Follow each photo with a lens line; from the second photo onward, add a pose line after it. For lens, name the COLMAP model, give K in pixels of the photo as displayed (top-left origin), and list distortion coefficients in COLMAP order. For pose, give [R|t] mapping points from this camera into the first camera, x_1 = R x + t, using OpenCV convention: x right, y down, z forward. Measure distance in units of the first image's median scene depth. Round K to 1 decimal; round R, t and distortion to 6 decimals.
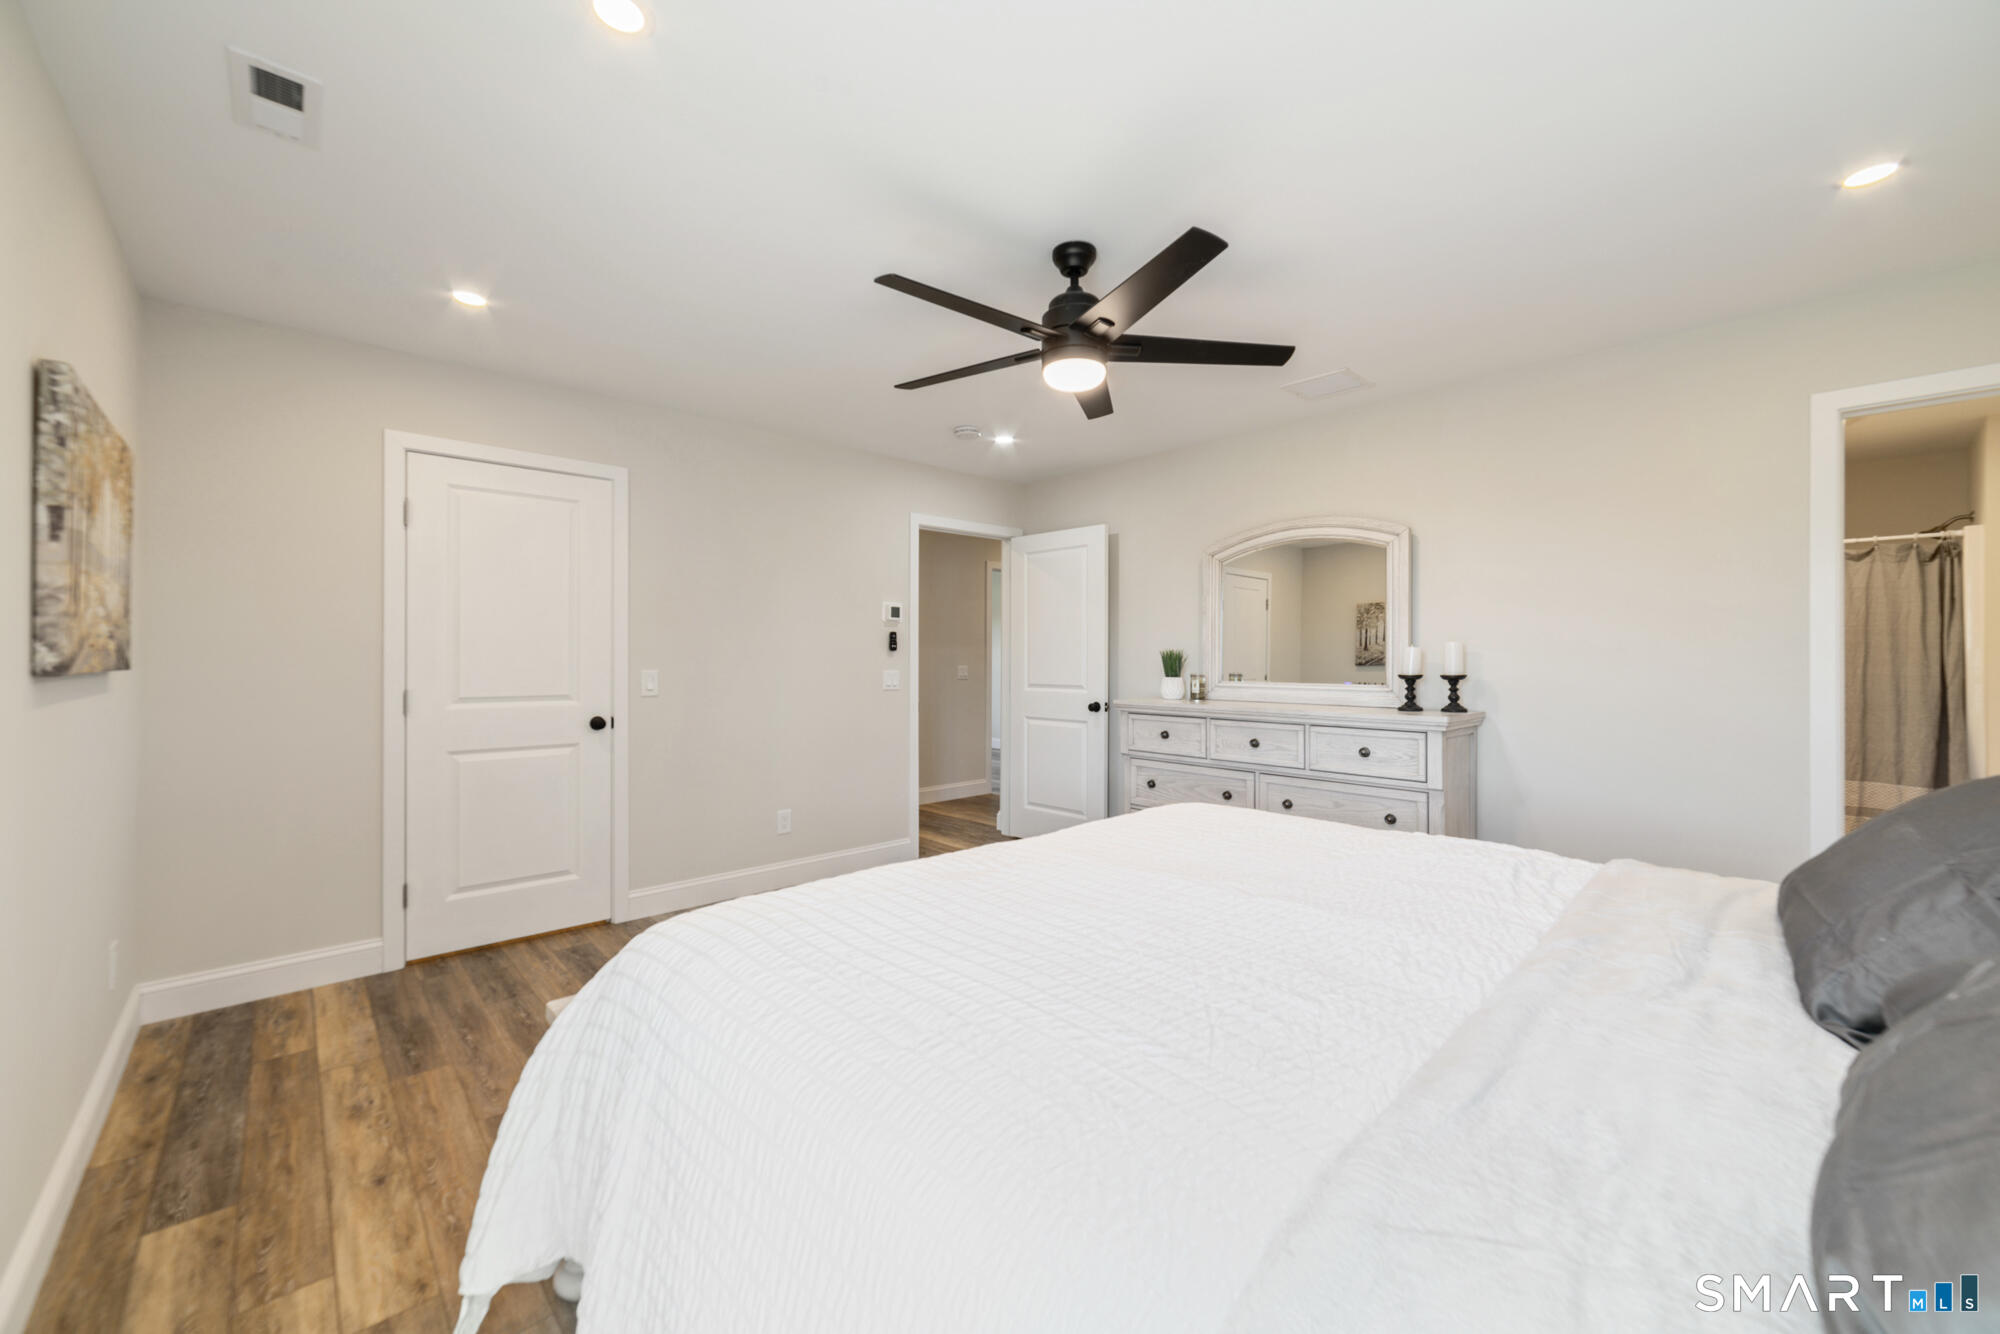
lens RADIAL K [[778.6, 0, 990.1], [0, 778.6, 654.5], [0, 0, 1]] dist [0.000251, 0.000393]
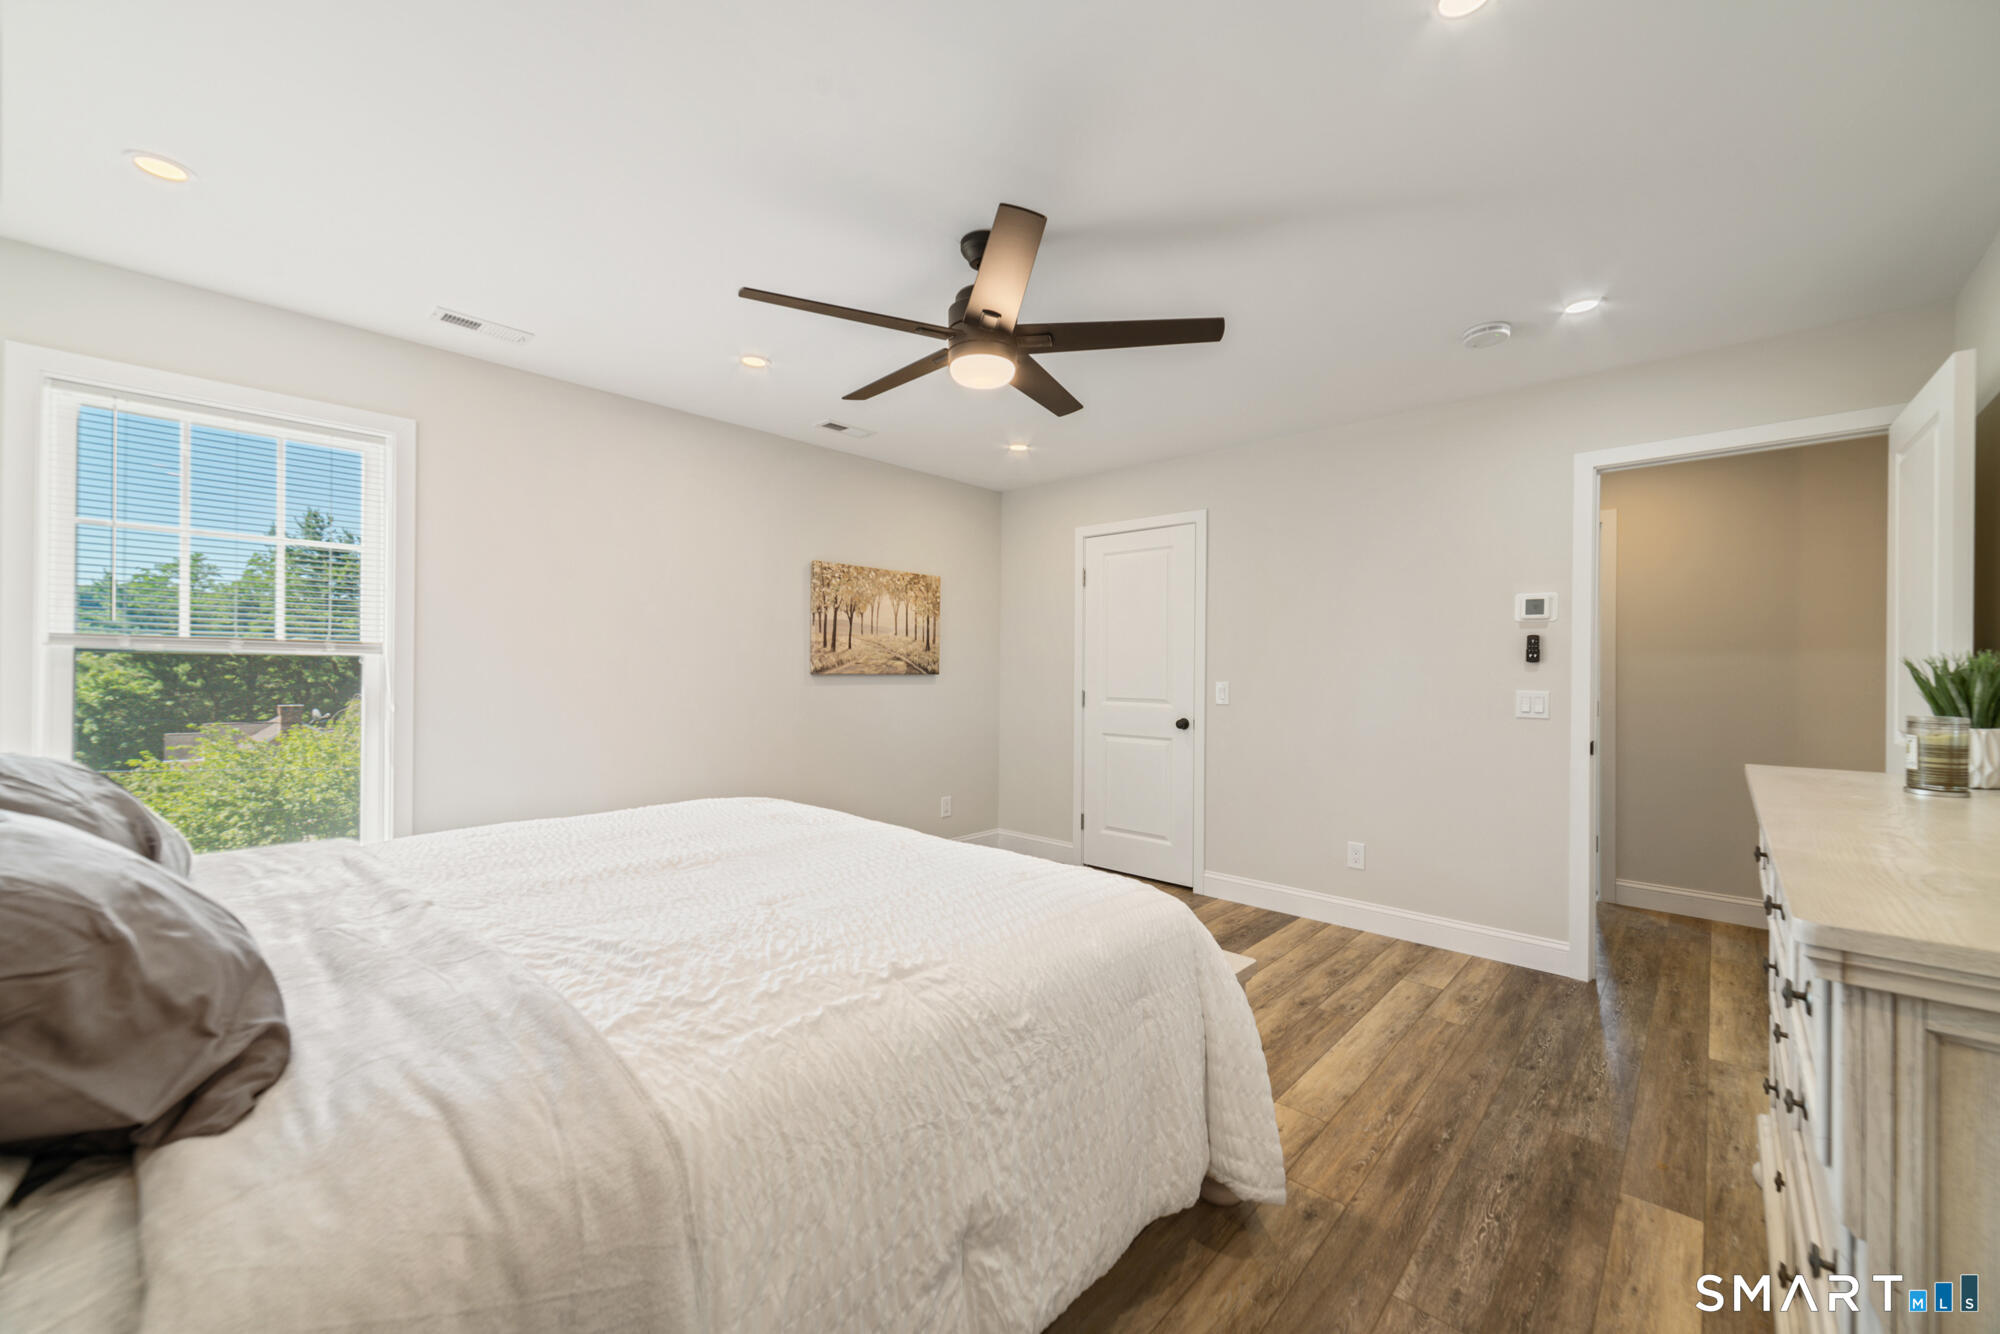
lens RADIAL K [[762.0, 0, 1001.4], [0, 762.0, 672.2], [0, 0, 1]] dist [-0.000548, -0.000164]
pose [[0.087401, 0.002230, -0.996171, 0.883257], [-0.002854, 0.999994, 0.001989, 0.007010], [0.996169, 0.002669, 0.087406, 0.806728]]
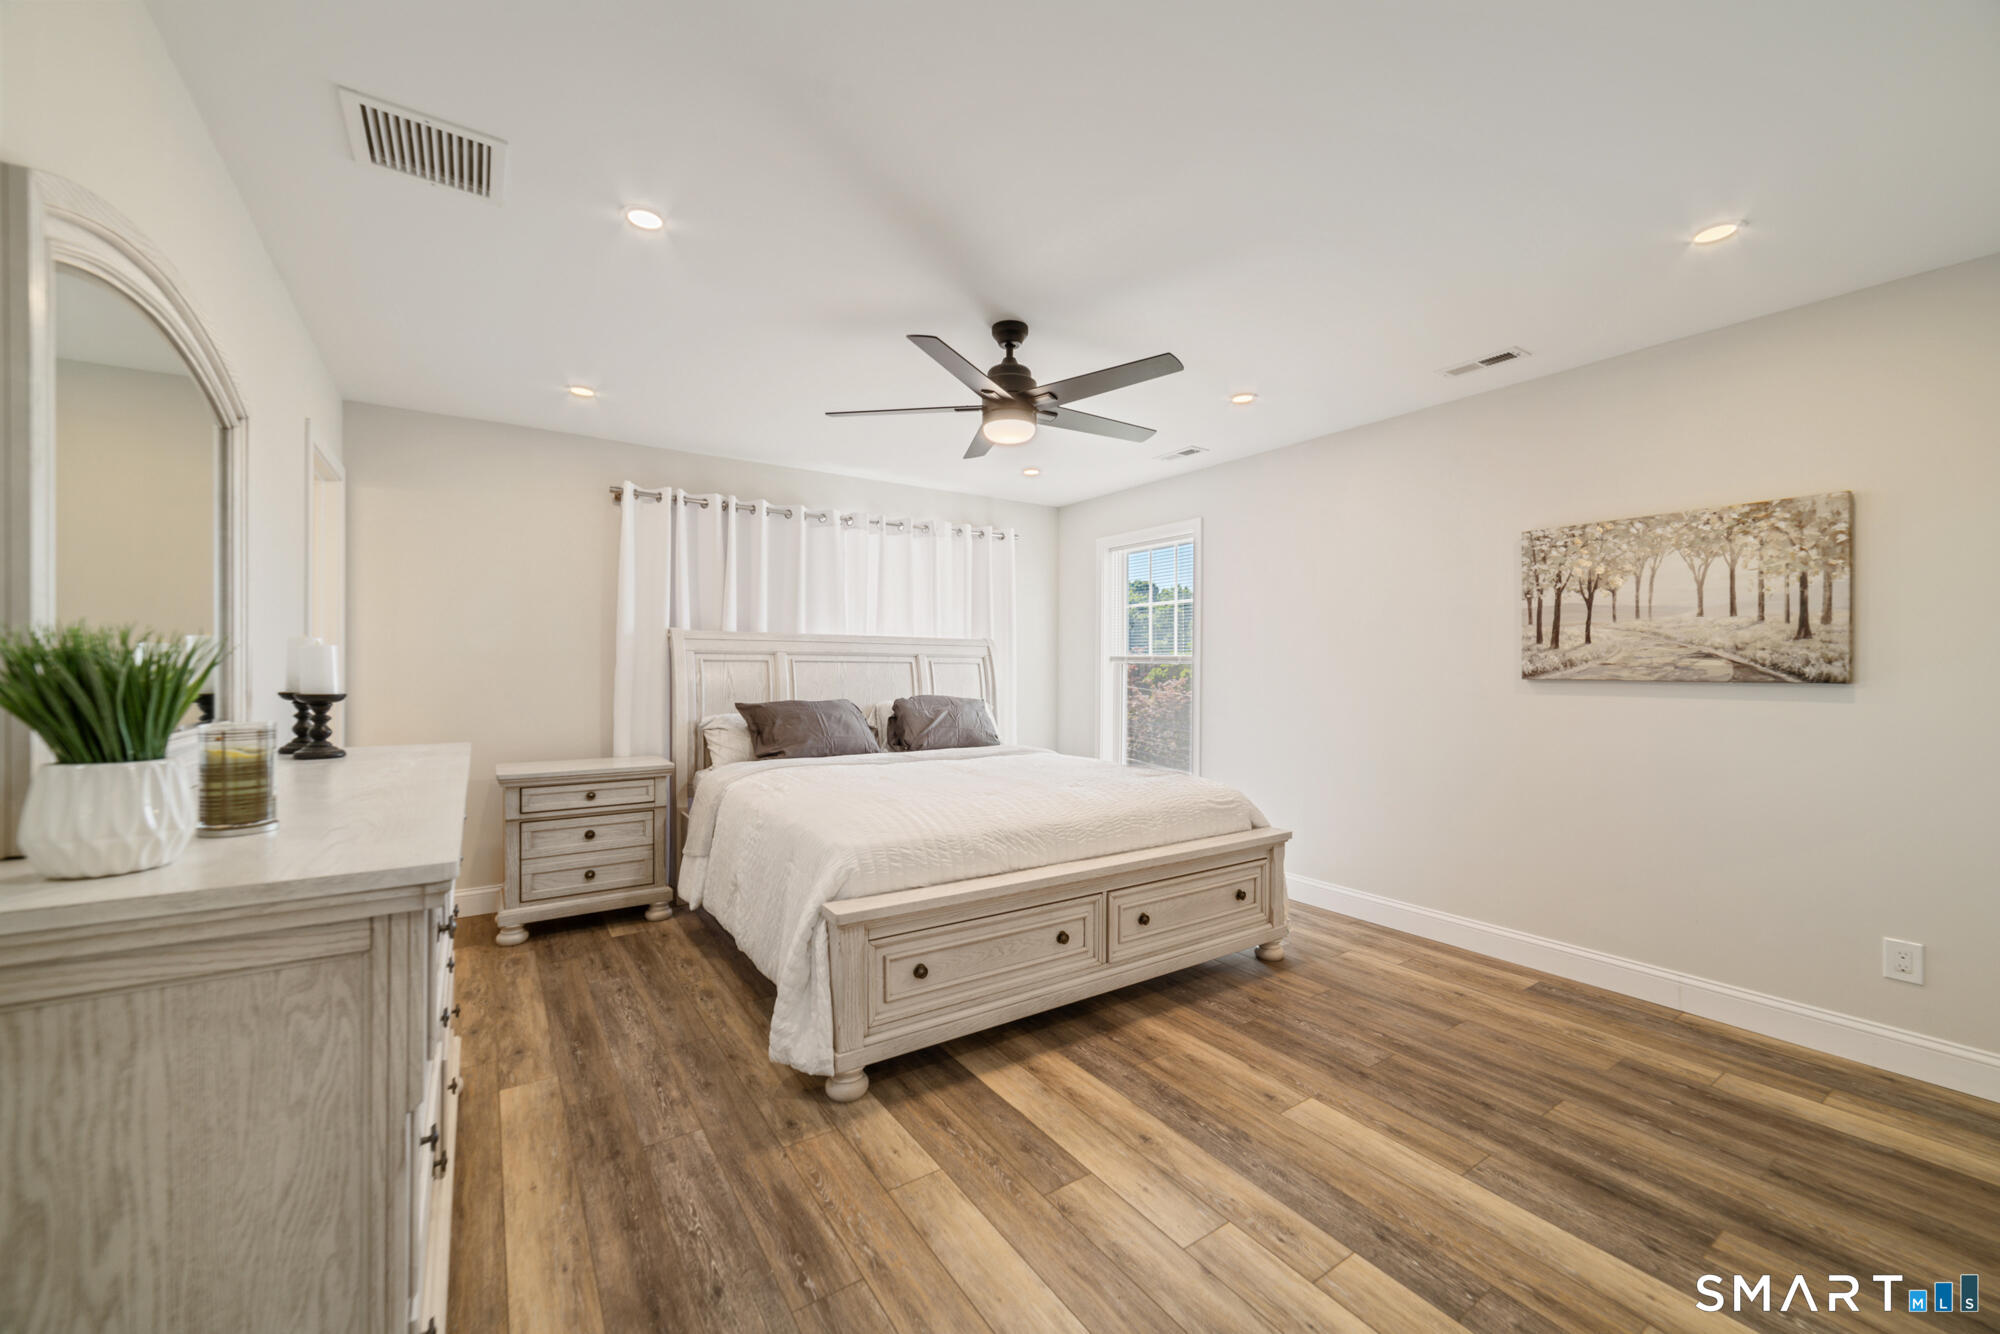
lens RADIAL K [[762.0, 0, 1001.4], [0, 762.0, 672.2], [0, 0, 1]] dist [-0.000548, -0.000164]
pose [[-0.991020, -0.004333, 0.133646, -0.031896], [-0.003800, 0.999984, 0.004244, 0.002451], [-0.133662, 0.003698, -0.991020, 1.843265]]
